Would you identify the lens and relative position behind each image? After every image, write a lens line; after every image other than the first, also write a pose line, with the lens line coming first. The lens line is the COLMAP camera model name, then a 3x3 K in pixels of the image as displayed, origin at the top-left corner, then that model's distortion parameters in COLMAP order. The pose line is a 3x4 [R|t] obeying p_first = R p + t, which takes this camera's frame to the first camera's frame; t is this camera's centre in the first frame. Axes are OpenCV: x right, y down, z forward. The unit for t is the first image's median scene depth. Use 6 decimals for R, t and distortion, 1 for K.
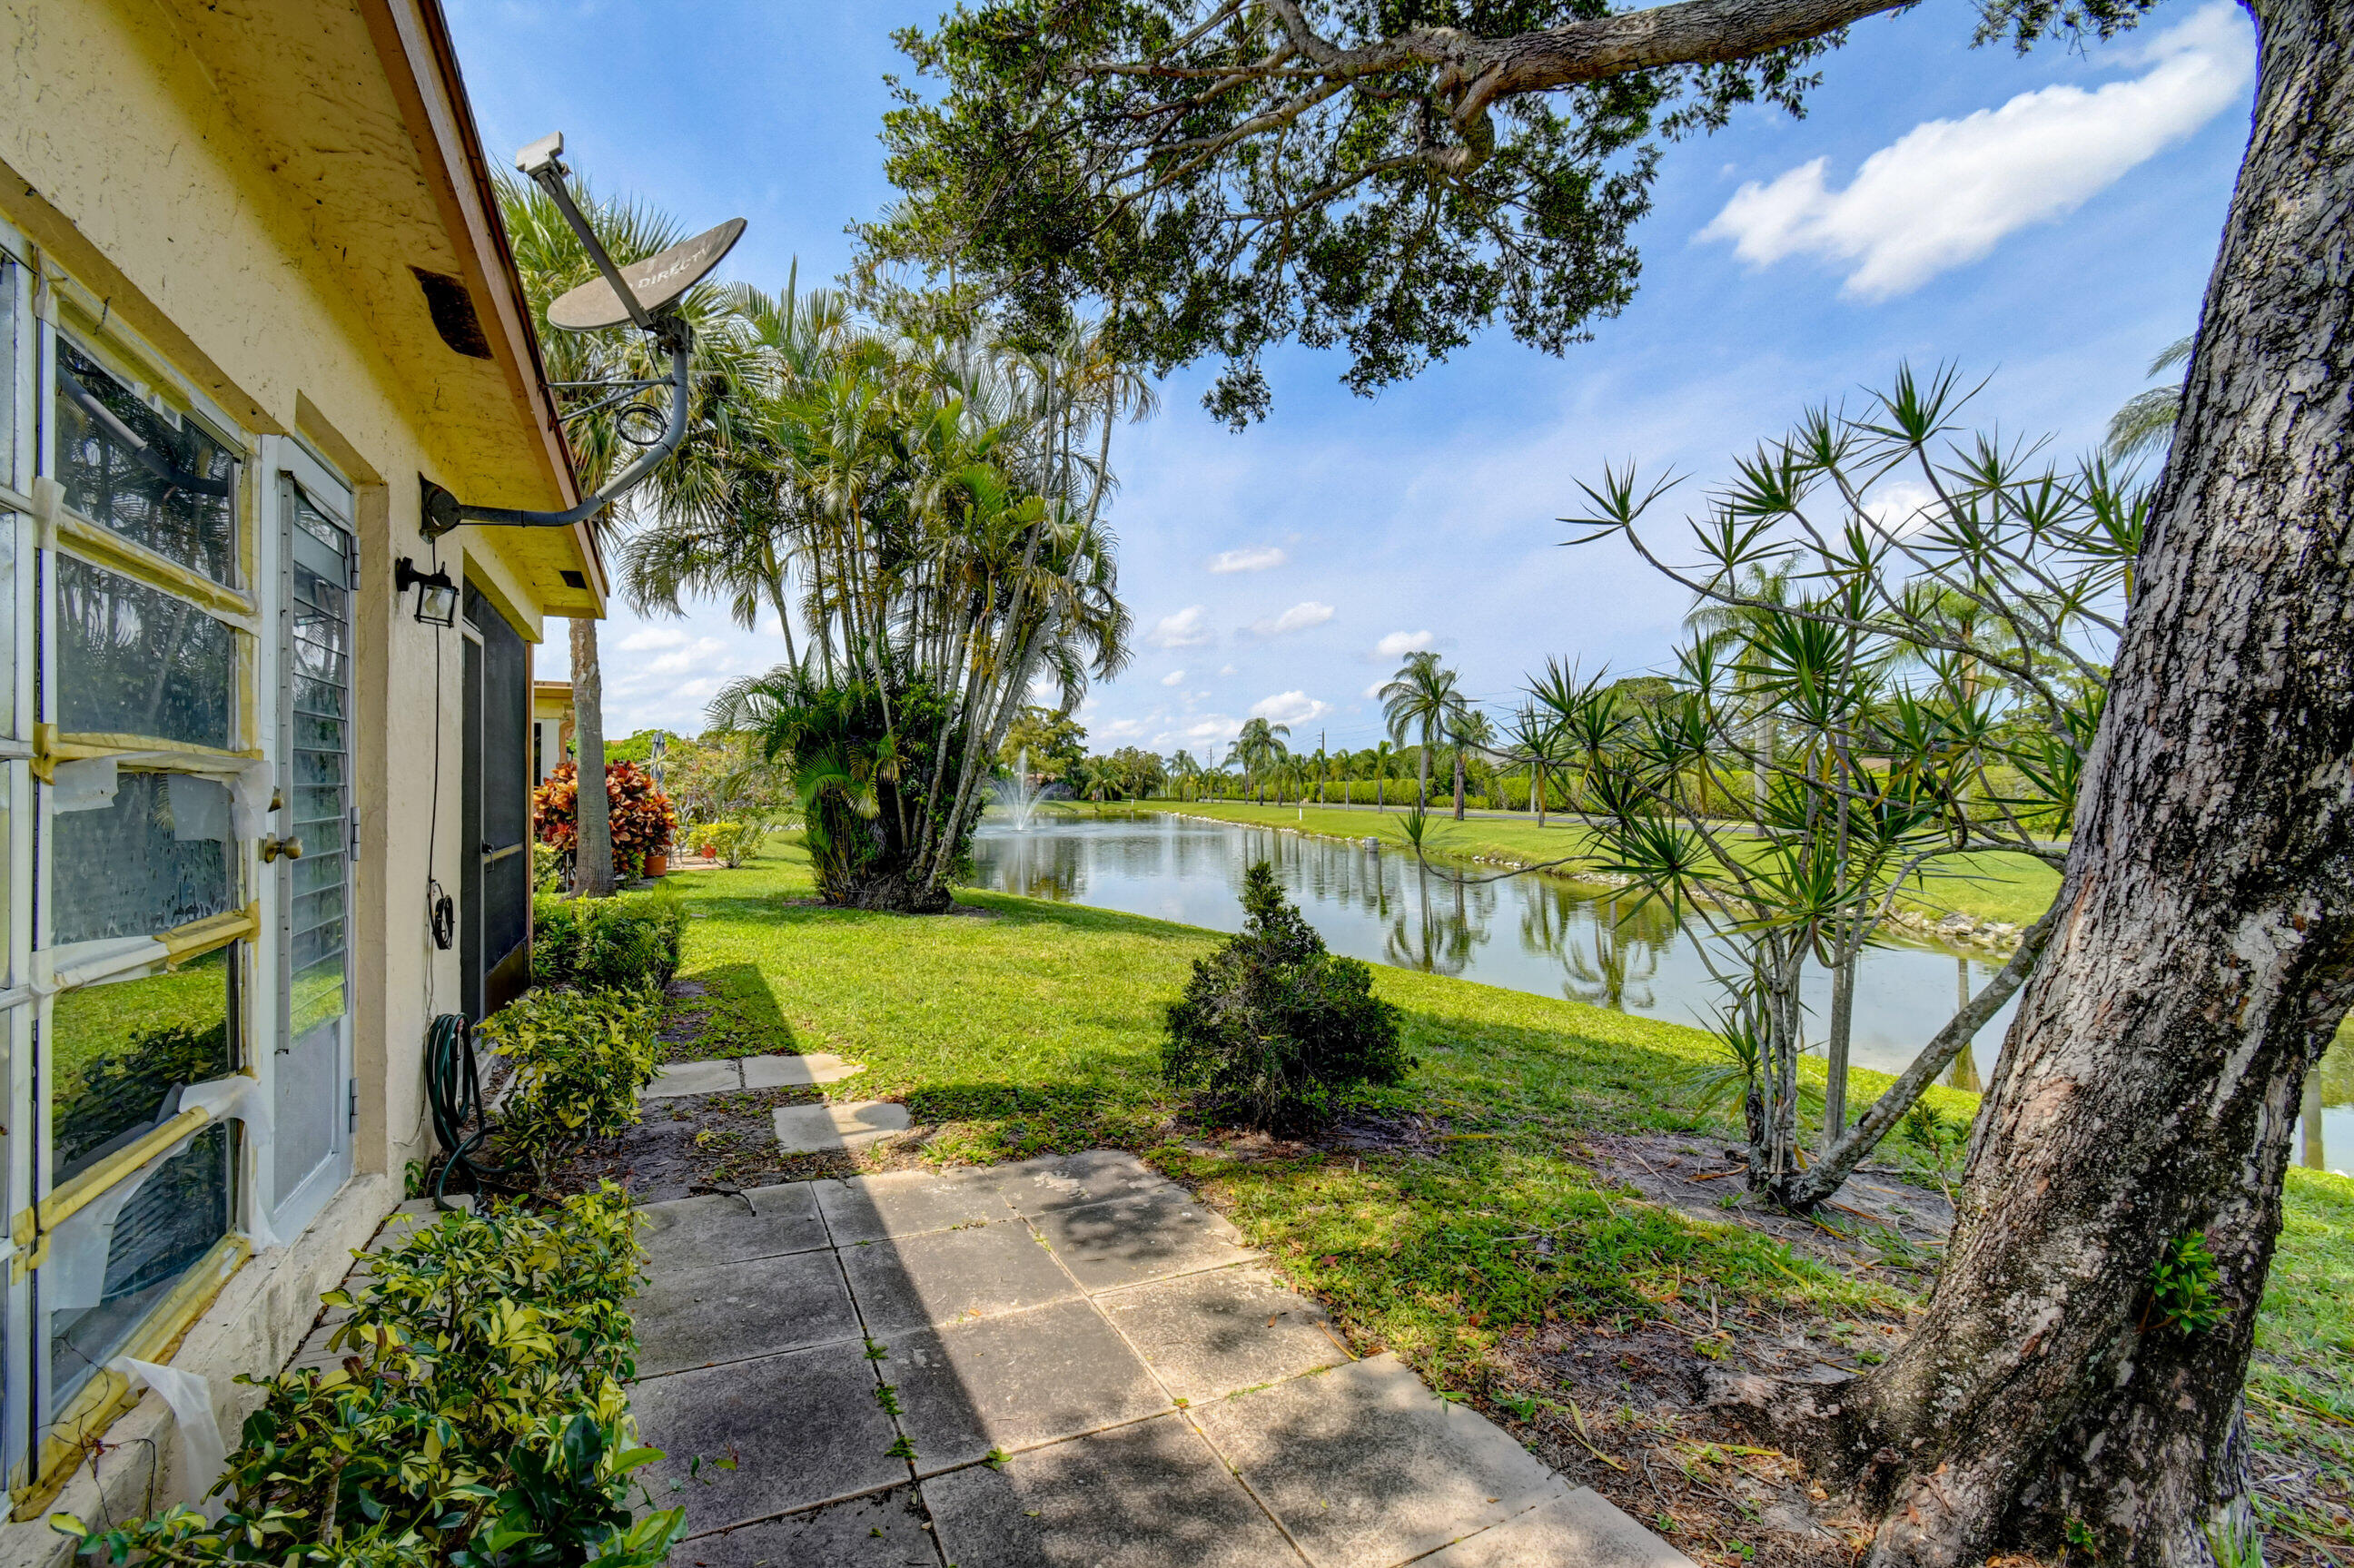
lens RADIAL K [[1033.6, 0, 1171.2], [0, 1033.6, 786.1], [0, 0, 1]] dist [0.010643, -0.007869]
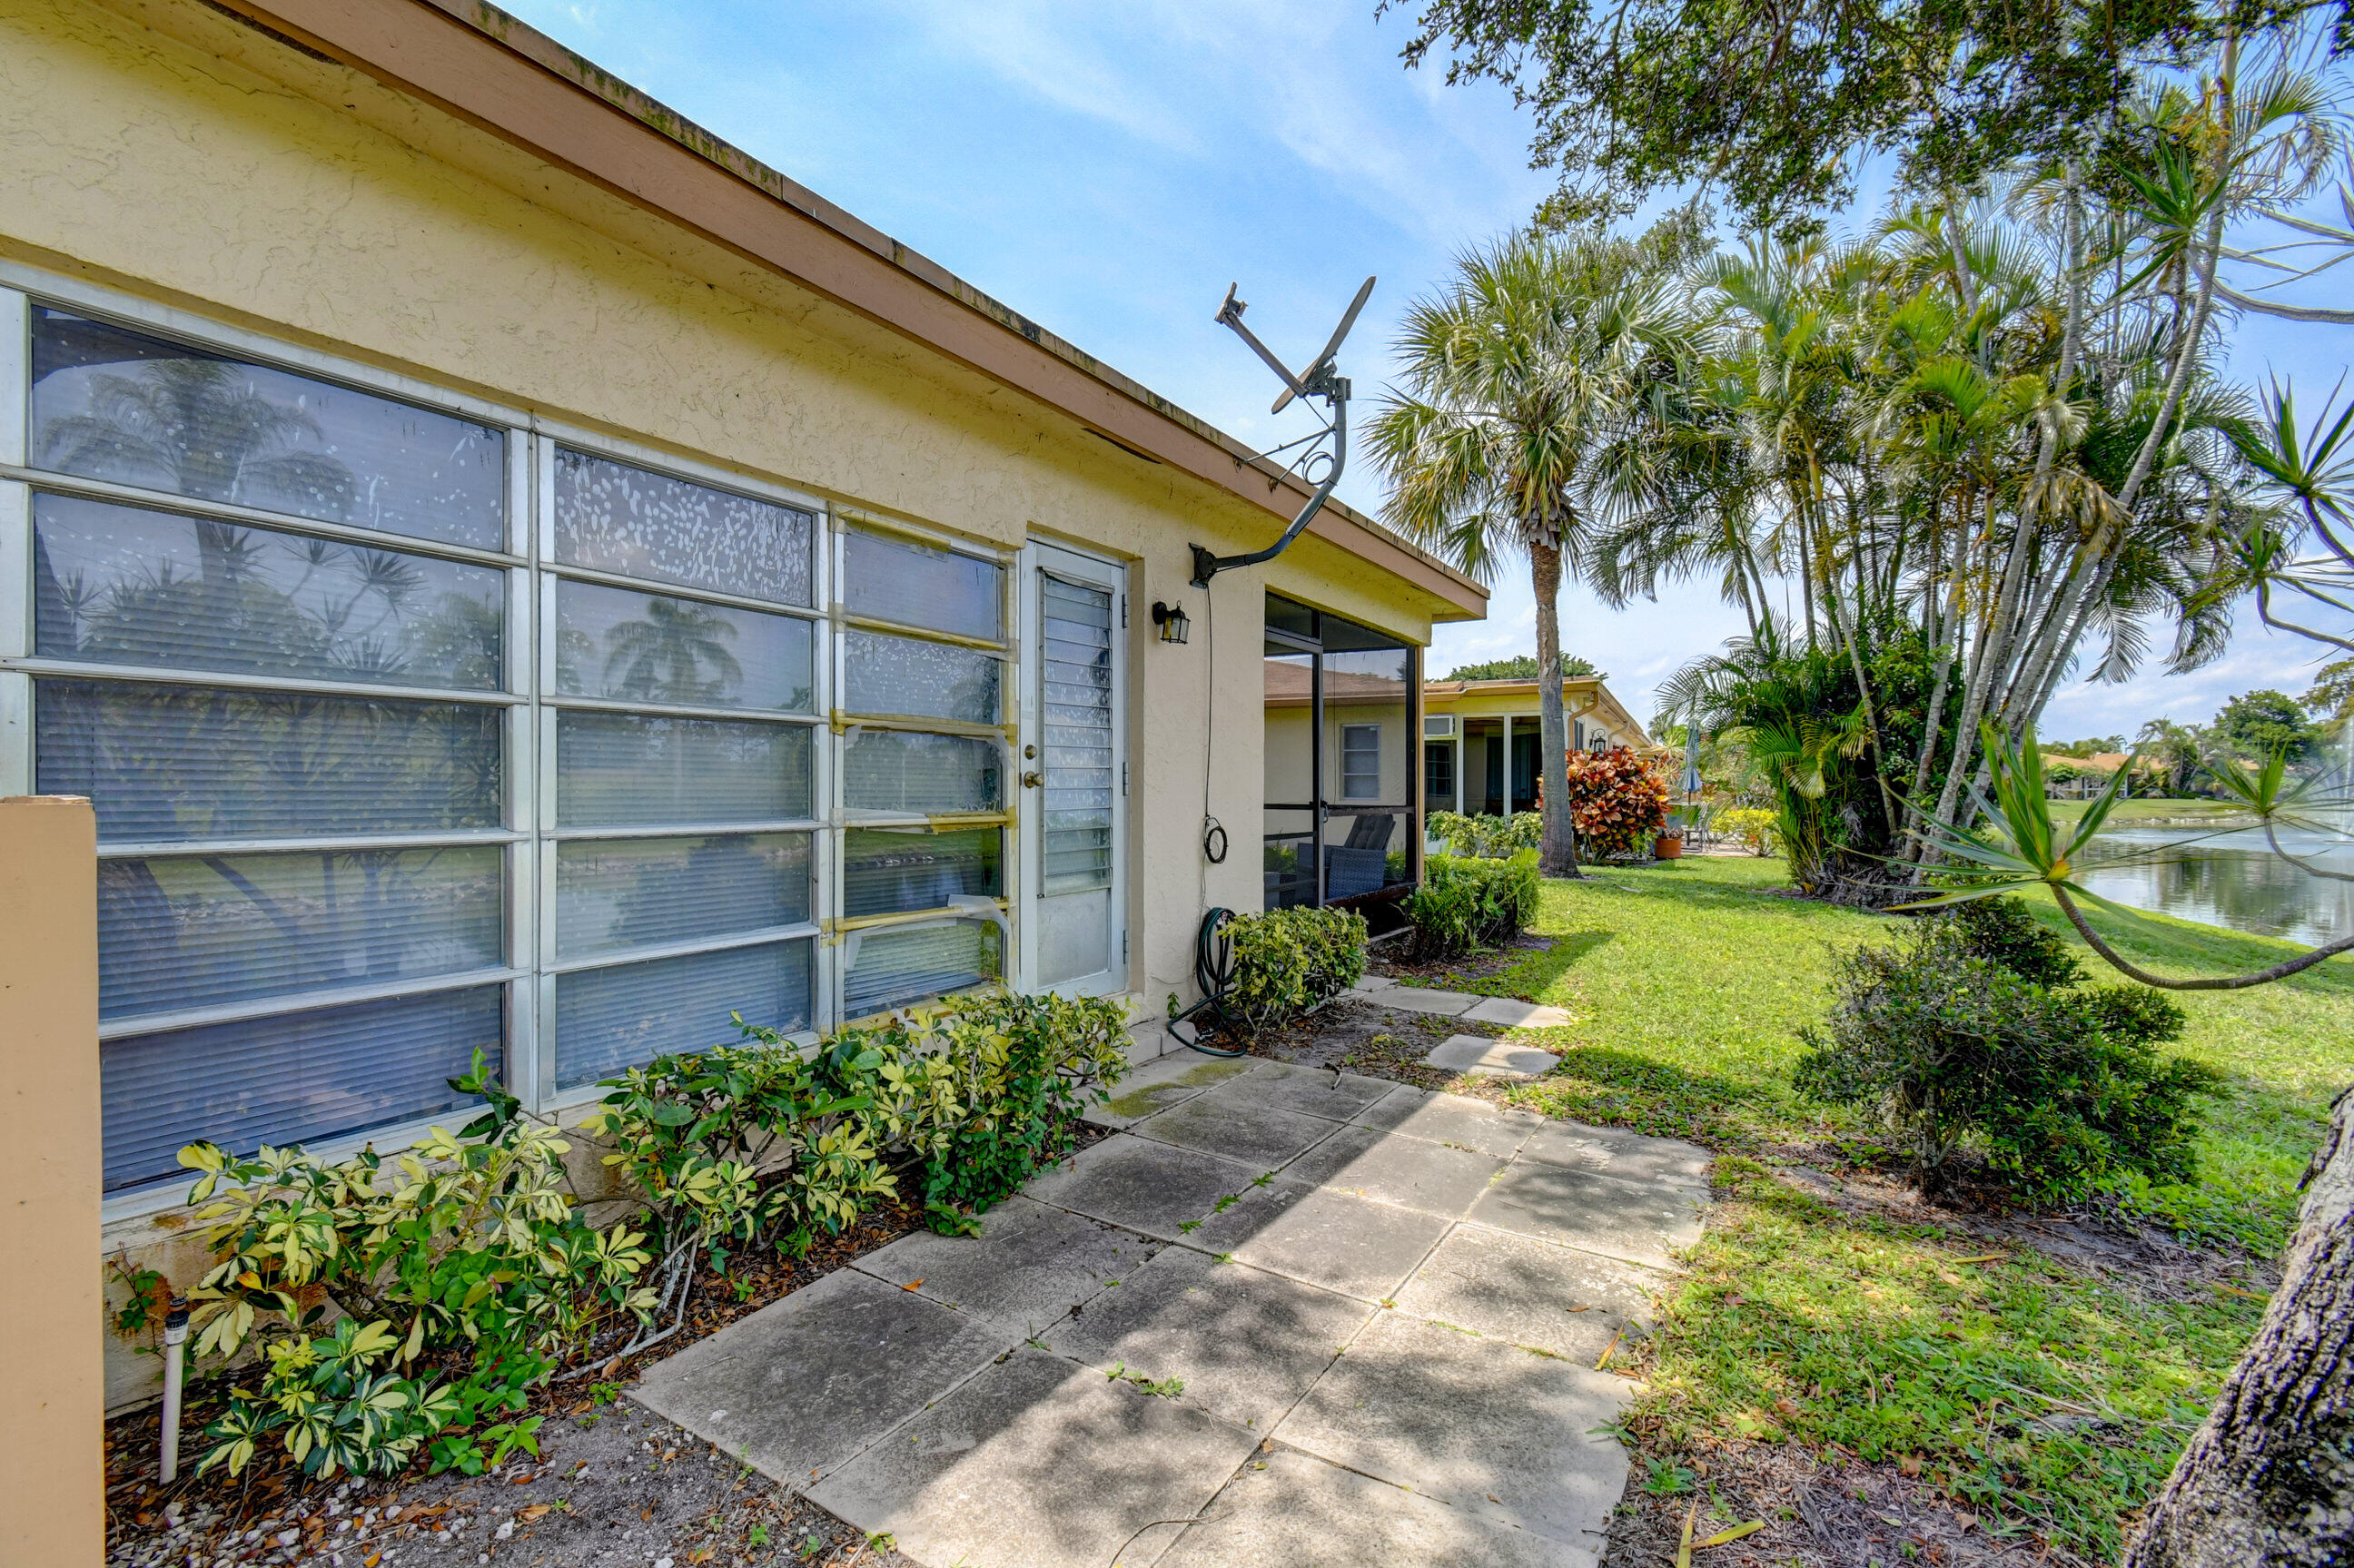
lens RADIAL K [[1033.6, 0, 1171.2], [0, 1033.6, 786.1], [0, 0, 1]] dist [0.010643, -0.007869]
pose [[0.523121, -0.000580, -0.852258, 0.485108], [0.004803, 0.999986, 0.002267, 0.042089], [0.852245, -0.005279, 0.523116, 0.166302]]
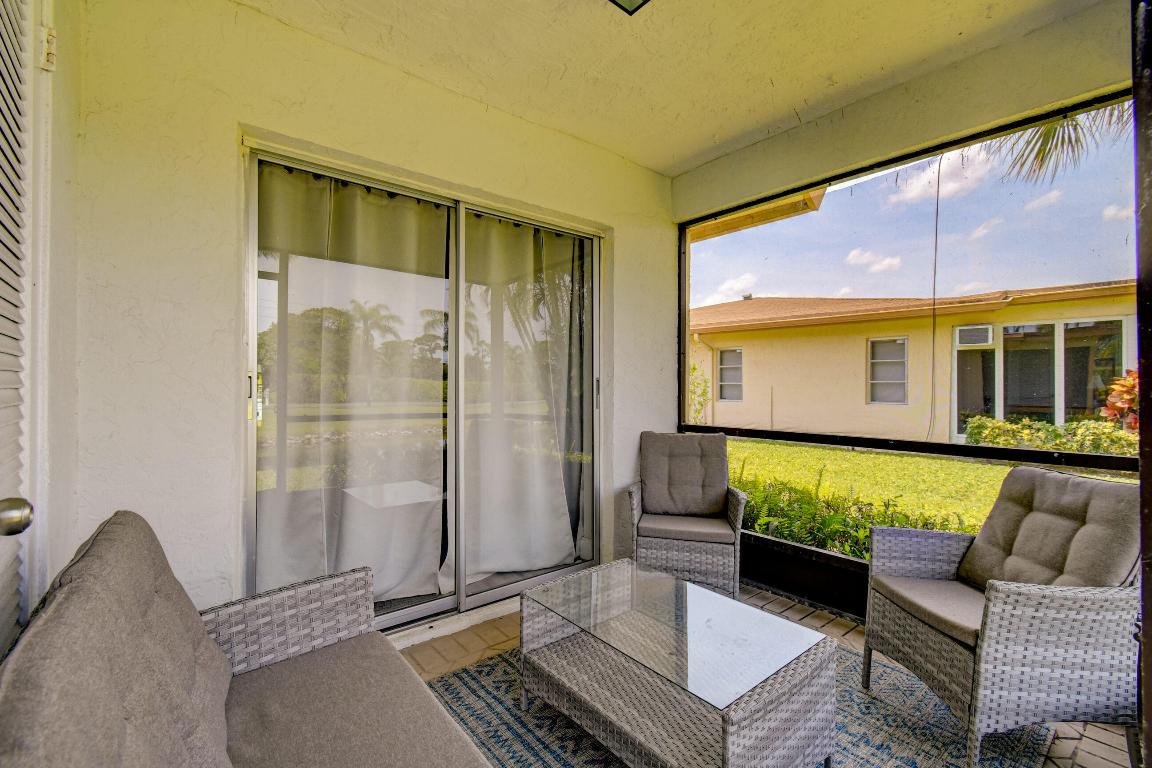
lens RADIAL K [[505.9, 0, 573.1], [0, 505.9, 385.0], [0, 0, 1]] dist [0.010643, -0.007869]
pose [[0.214471, -0.004995, -0.976718, -0.738491], [0.005252, 0.999978, -0.003961, 0.022868], [0.976716, -0.004280, 0.214492, 1.114616]]
